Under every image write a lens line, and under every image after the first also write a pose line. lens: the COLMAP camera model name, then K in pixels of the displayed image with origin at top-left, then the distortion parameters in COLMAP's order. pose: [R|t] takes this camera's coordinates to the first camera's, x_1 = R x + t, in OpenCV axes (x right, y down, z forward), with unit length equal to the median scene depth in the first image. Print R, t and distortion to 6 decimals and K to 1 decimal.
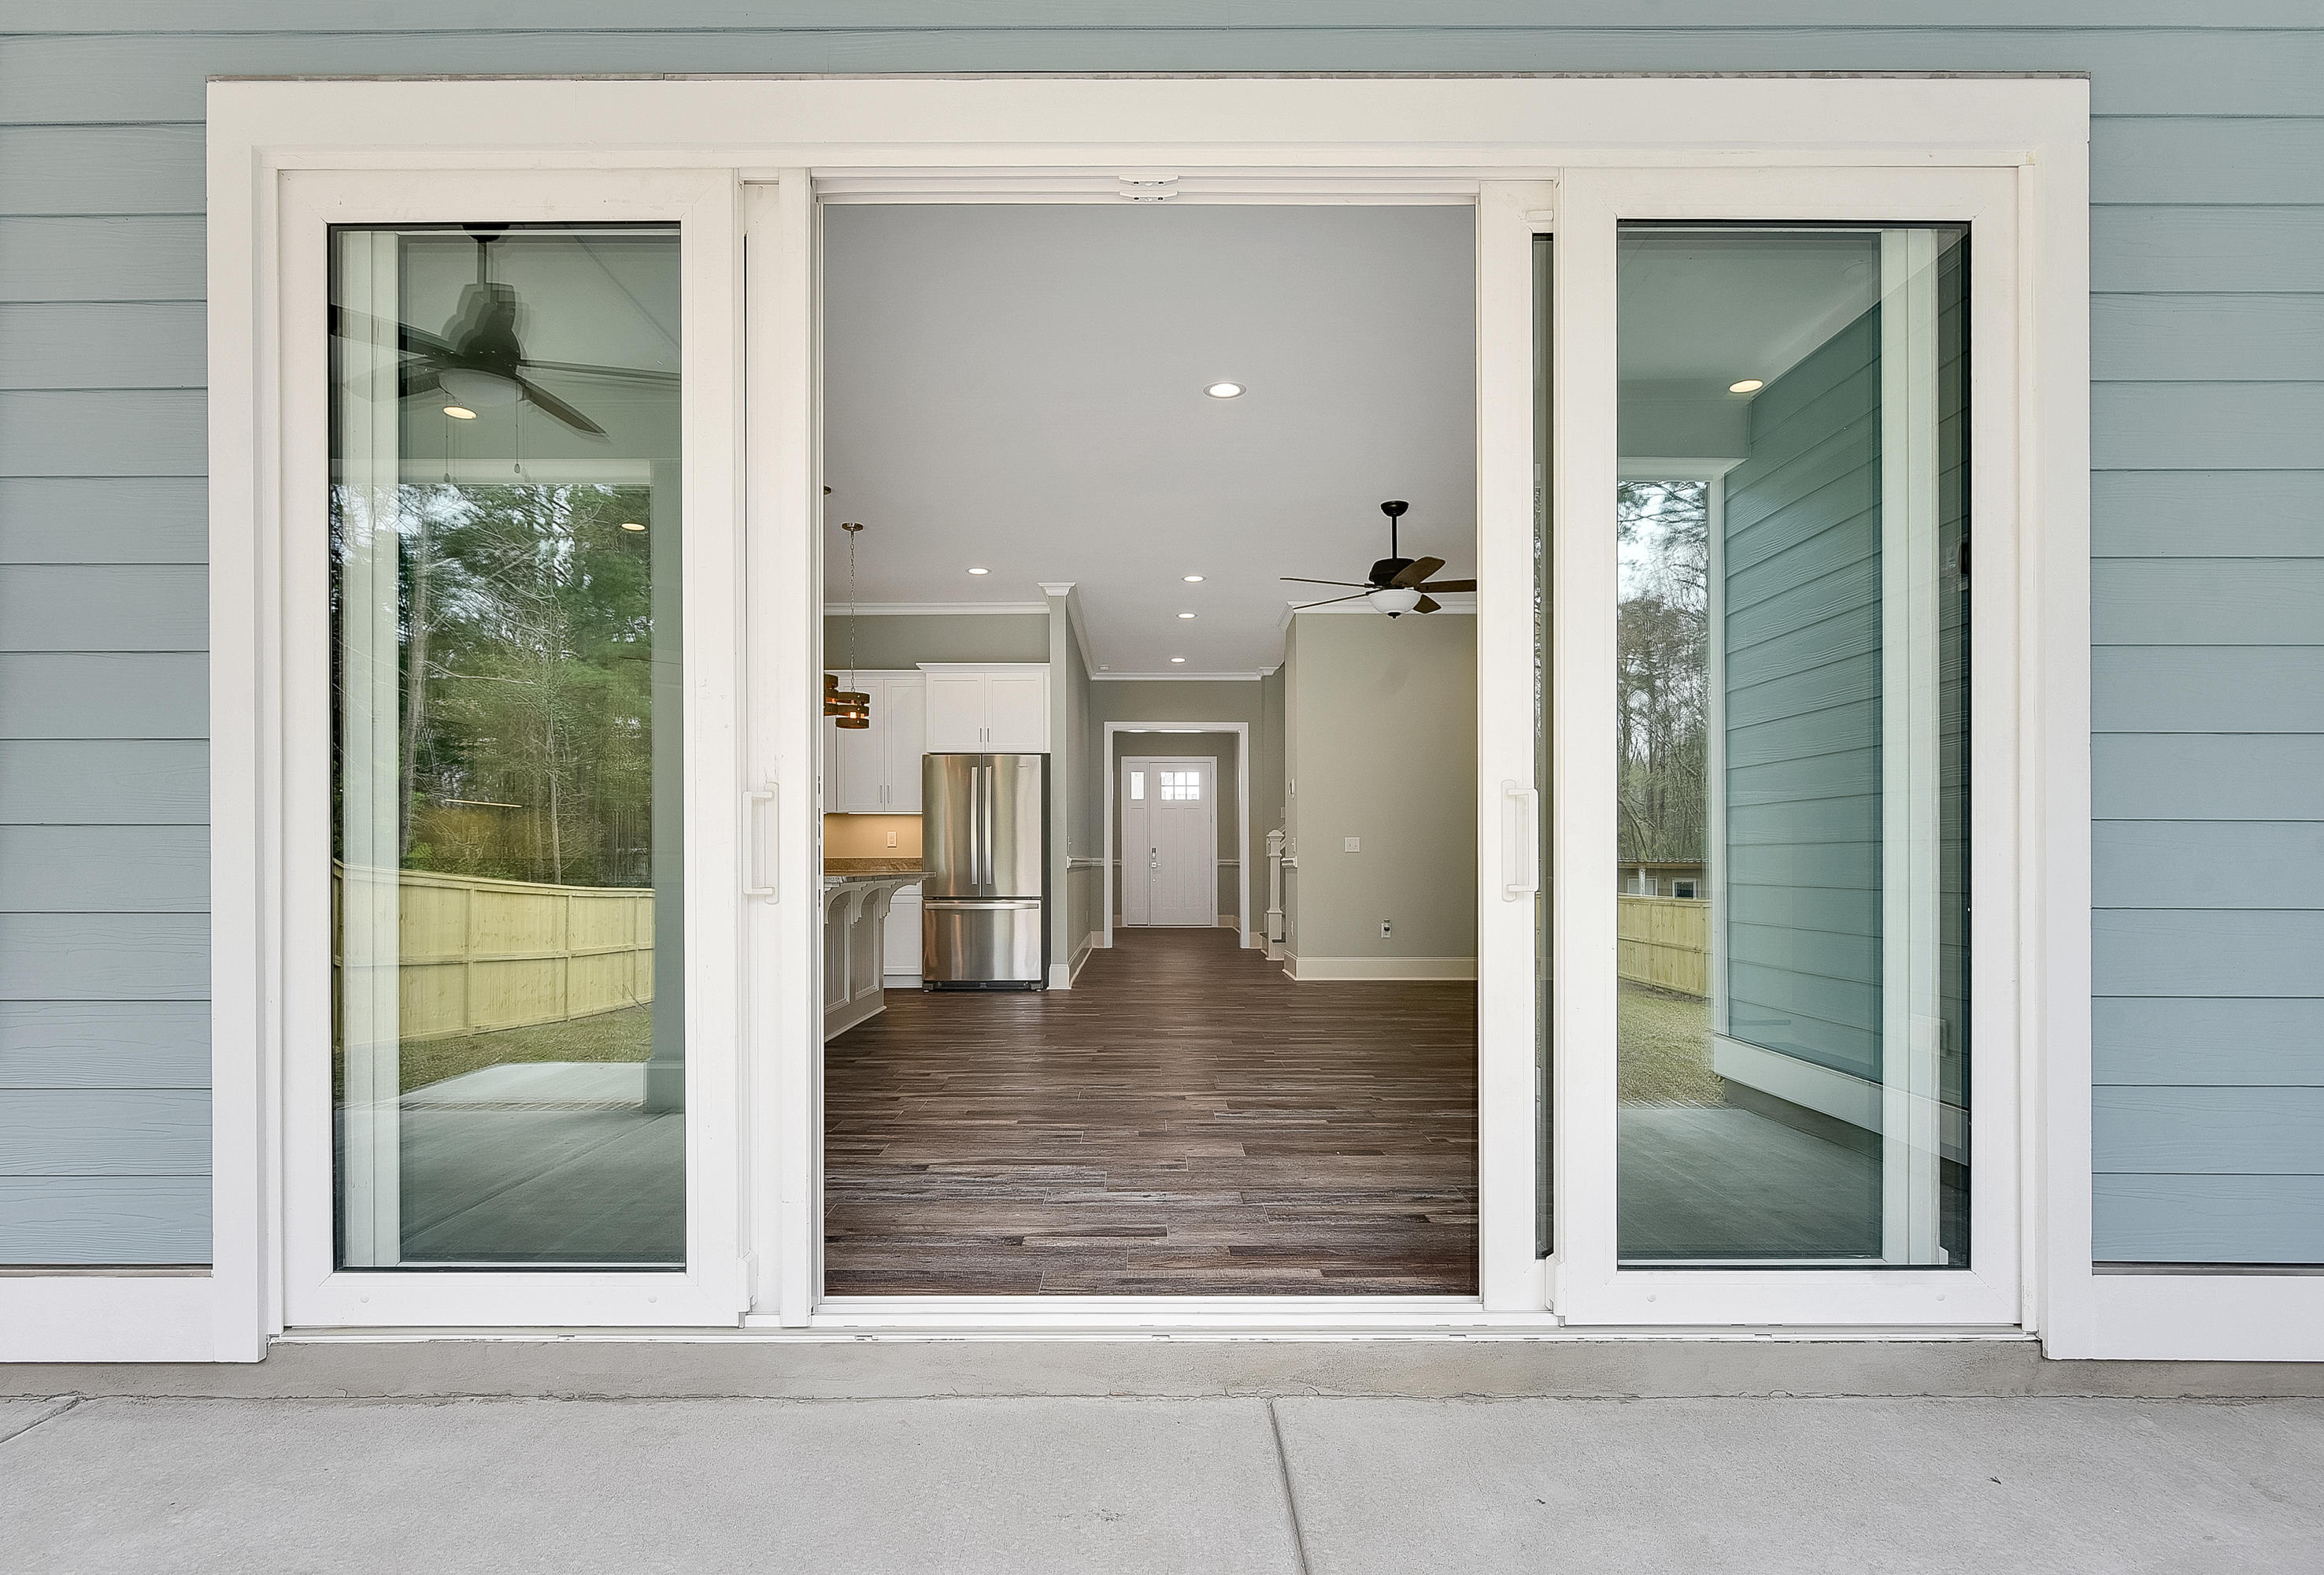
lens RADIAL K [[1247.0, 0, 1155.9], [0, 1247.0, 860.7], [0, 0, 1]] dist [-0.002110, -0.001075]
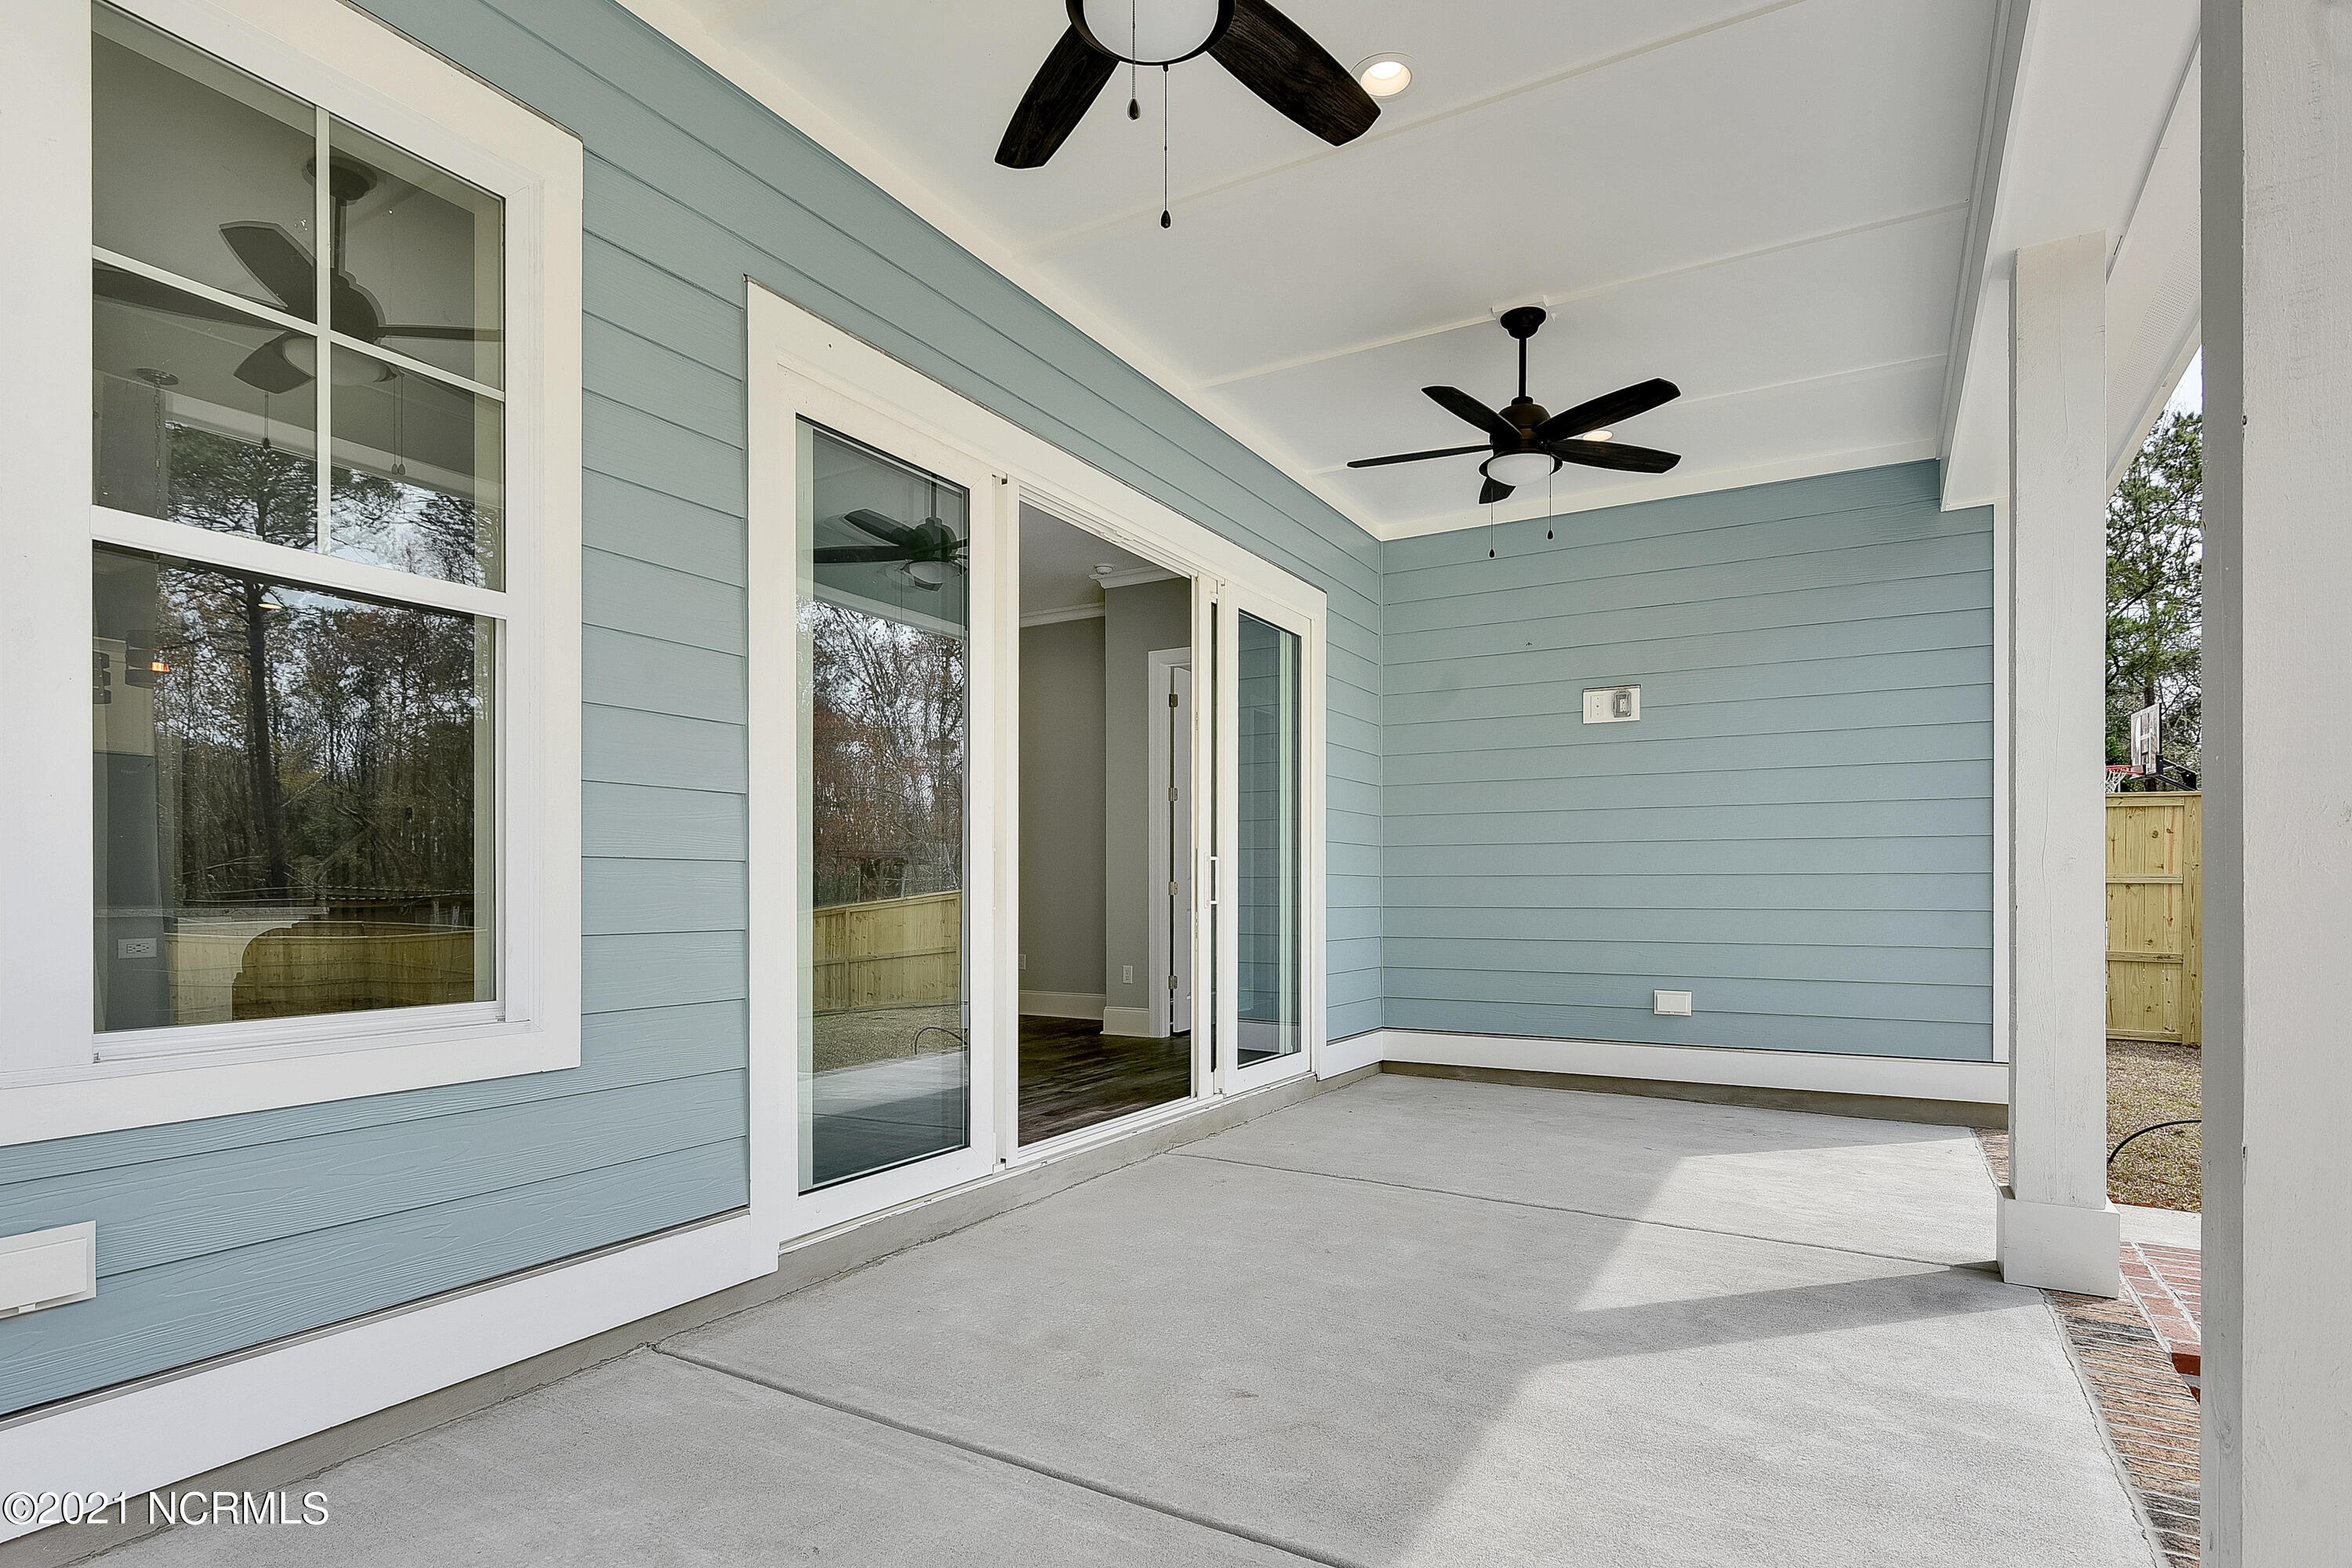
lens RADIAL K [[1193.6, 0, 1183.3], [0, 1193.6, 884.2], [0, 0, 1]] dist [-0.019275, -0.000711]
pose [[0.498488, 0.004592, 0.866884, -1.579975], [0.000331, 0.999985, -0.005487, 0.002322], [-0.866896, 0.003022, 0.498479, 0.002228]]
